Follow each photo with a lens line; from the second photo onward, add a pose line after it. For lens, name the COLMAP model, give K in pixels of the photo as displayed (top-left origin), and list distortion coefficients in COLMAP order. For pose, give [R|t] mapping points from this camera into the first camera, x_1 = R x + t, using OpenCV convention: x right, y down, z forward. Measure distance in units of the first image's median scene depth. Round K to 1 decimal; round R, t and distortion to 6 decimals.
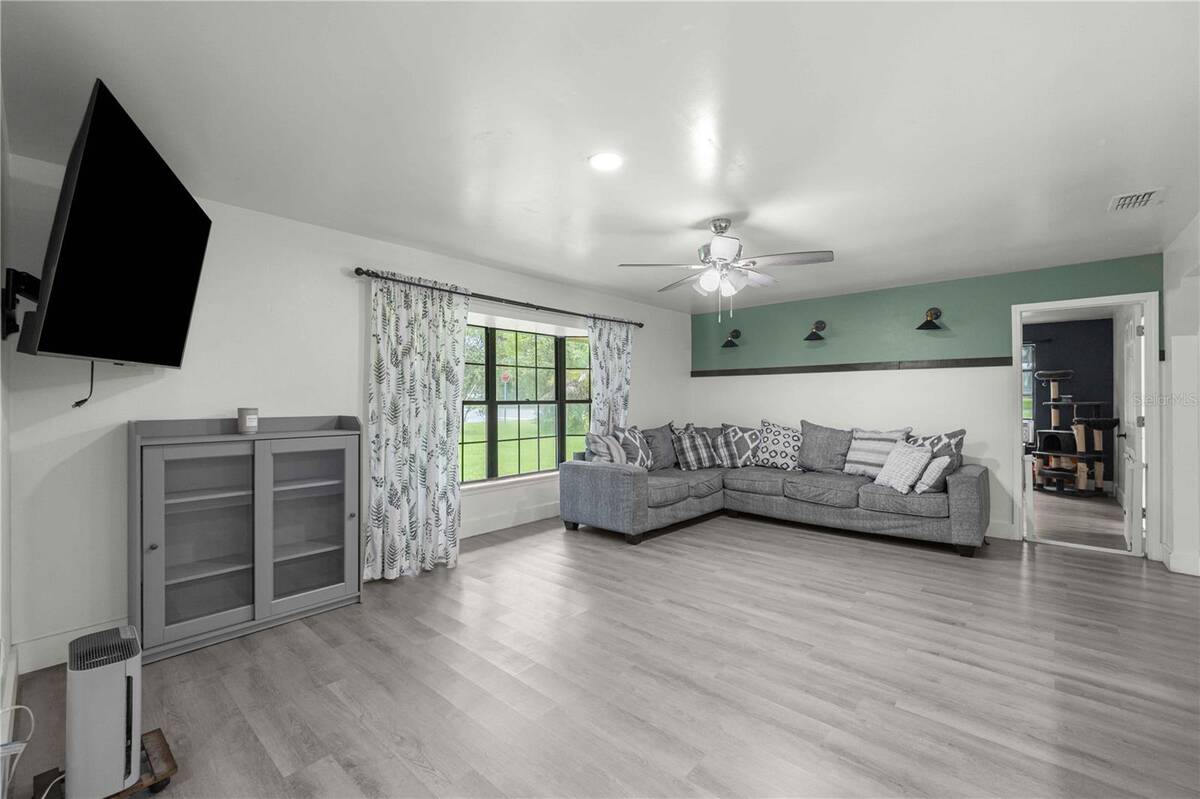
lens RADIAL K [[496.0, 0, 601.1], [0, 496.0, 397.6], [0, 0, 1]] dist [-0.001955, -0.002490]
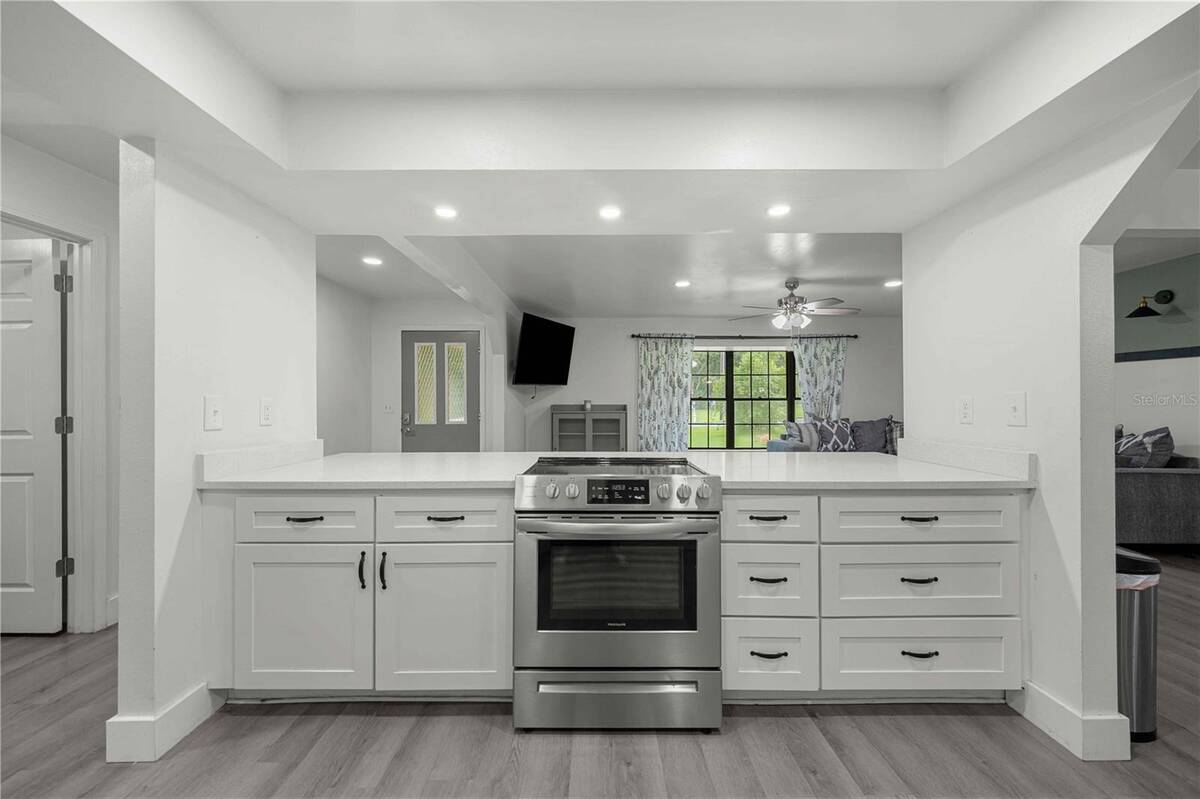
lens RADIAL K [[473.2, 0, 601.8], [0, 473.2, 398.4], [0, 0, 1]] dist [0.000275, -0.000108]
pose [[0.666765, -0.004813, -0.745252, 0.822055], [0.003144, 0.999988, -0.003645, 0.015093], [0.745261, 0.000087, 0.666773, -0.388750]]
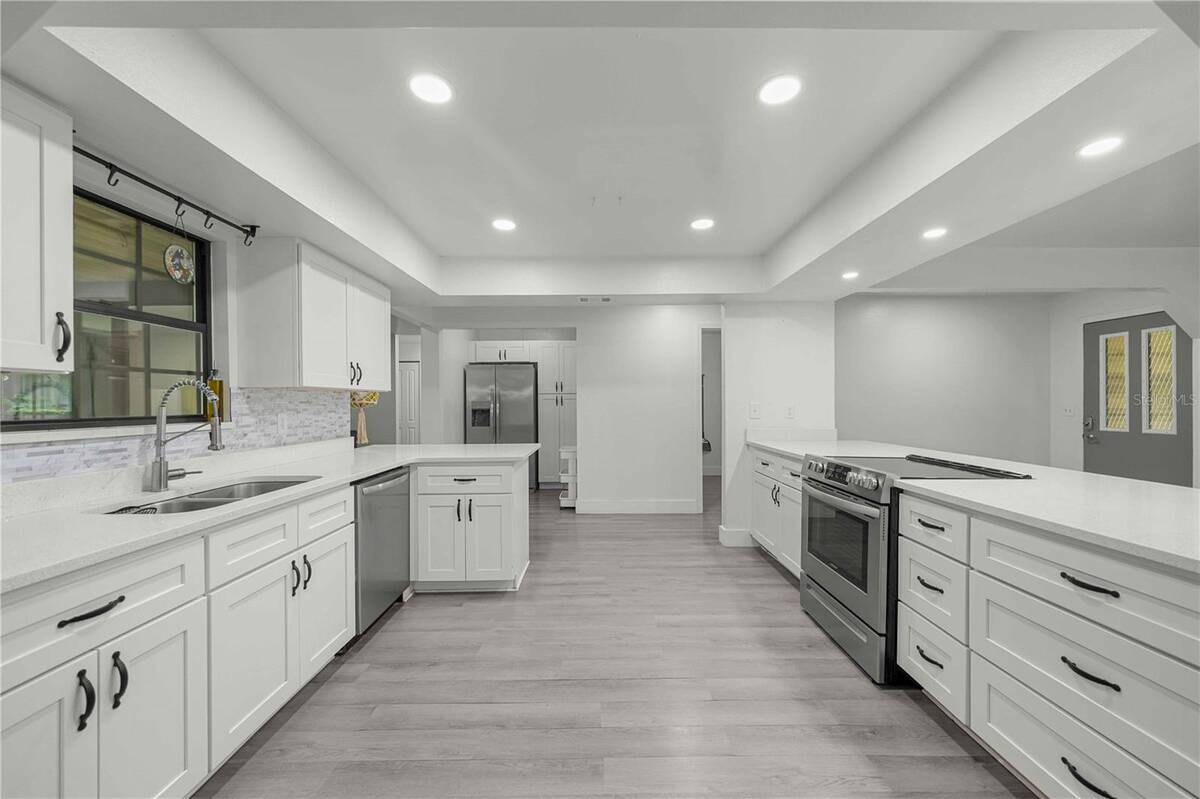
lens RADIAL K [[445.4, 0, 610.0], [0, 445.4, 411.5], [0, 0, 1]] dist [-0.009400, -0.000064]
pose [[-0.729539, 0.016036, -0.683751, 1.122761], [0.007828, 0.999855, 0.015098, 0.009437], [0.683894, 0.005662, -0.729559, 0.159089]]
